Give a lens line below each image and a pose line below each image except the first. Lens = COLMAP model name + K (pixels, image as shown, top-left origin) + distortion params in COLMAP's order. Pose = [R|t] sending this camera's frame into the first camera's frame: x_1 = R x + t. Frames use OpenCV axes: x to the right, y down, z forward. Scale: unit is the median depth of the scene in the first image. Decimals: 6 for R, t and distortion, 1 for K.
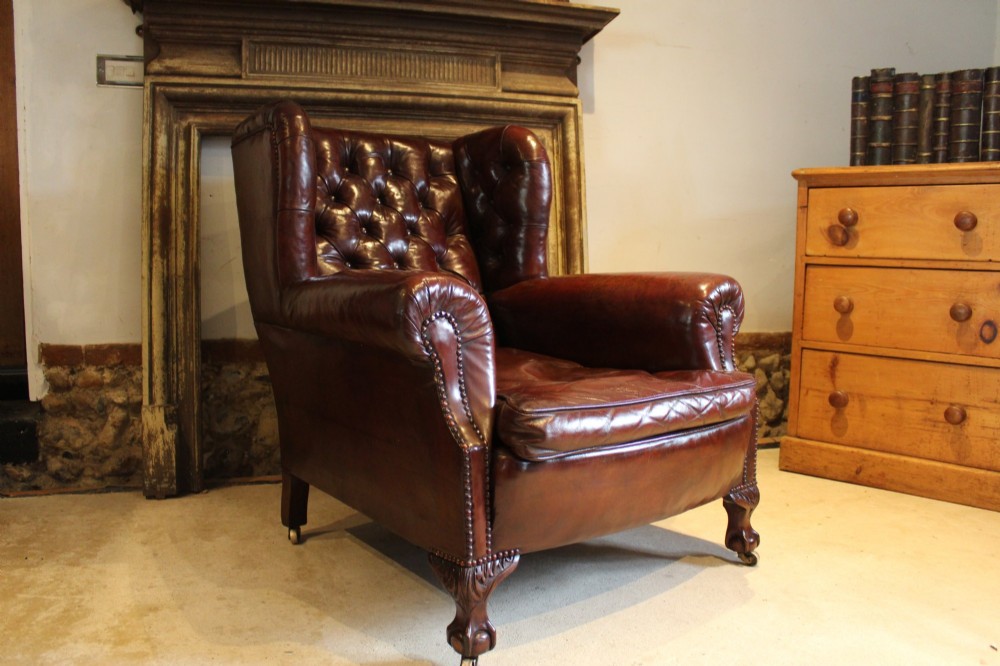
lens RADIAL K [[821.8, 0, 491.3], [0, 821.8, 326.7], [0, 0, 1]] dist [-0.166445, 0.140113]
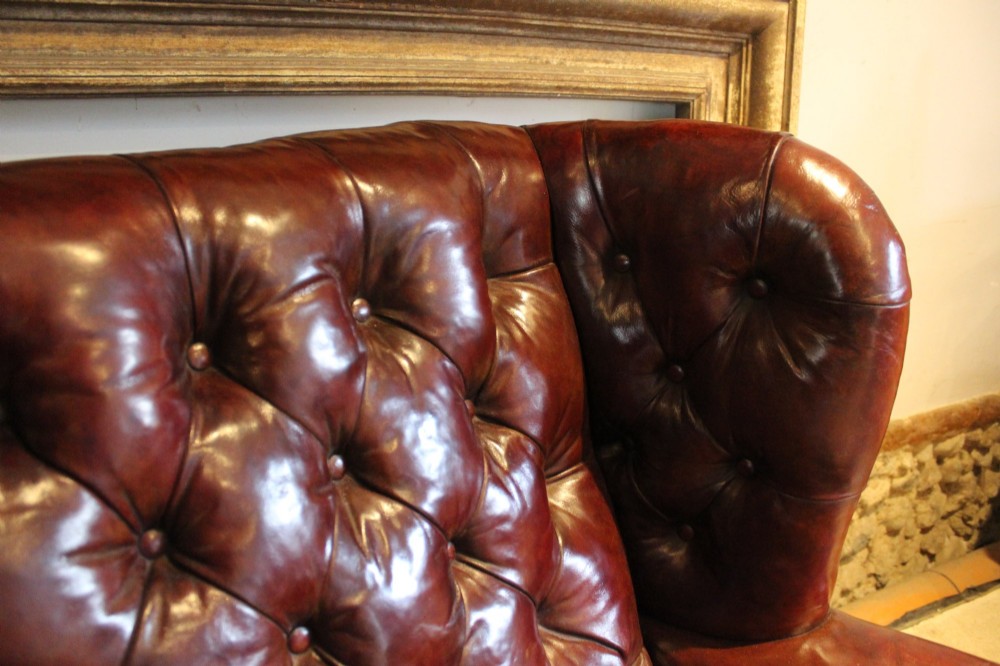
lens RADIAL K [[821.8, 0, 491.1], [0, 821.8, 329.5], [0, 0, 1]] dist [-0.166445, 0.140113]
pose [[0.980666, -0.023538, 0.194270, -0.130819], [-0.031641, 0.960606, 0.276108, -0.250332], [-0.193116, -0.276916, 0.941288, 0.713984]]
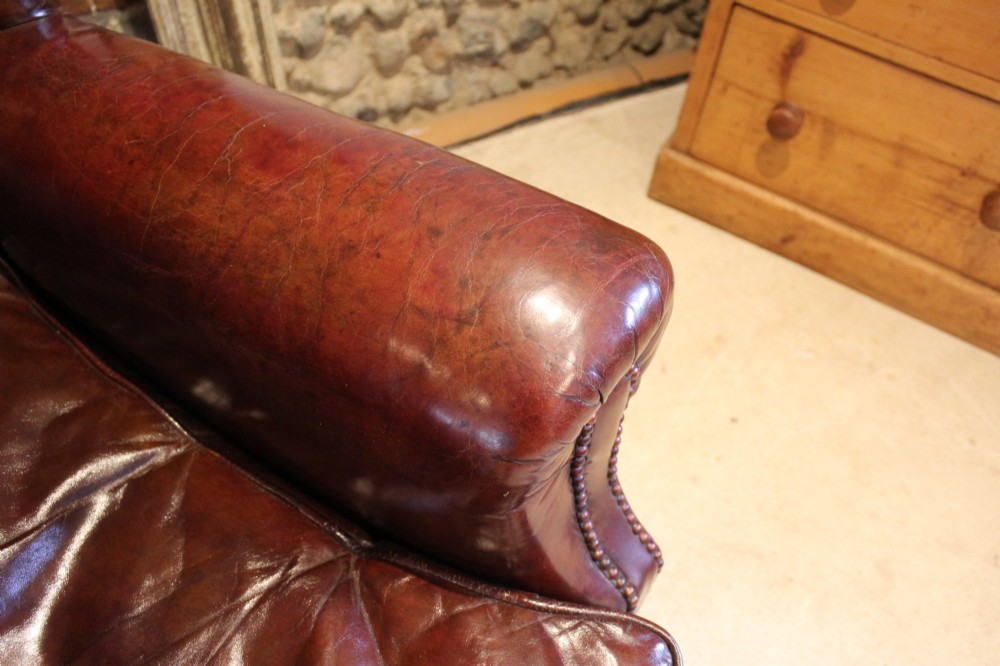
lens RADIAL K [[821.8, 0, 496.3], [0, 821.8, 330.5], [0, 0, 1]] dist [-0.166445, 0.140113]
pose [[0.973522, -0.144677, 0.176984, 0.157307], [-0.029383, 0.688612, 0.724534, -0.188553], [-0.226697, -0.710550, 0.666128, 0.646461]]
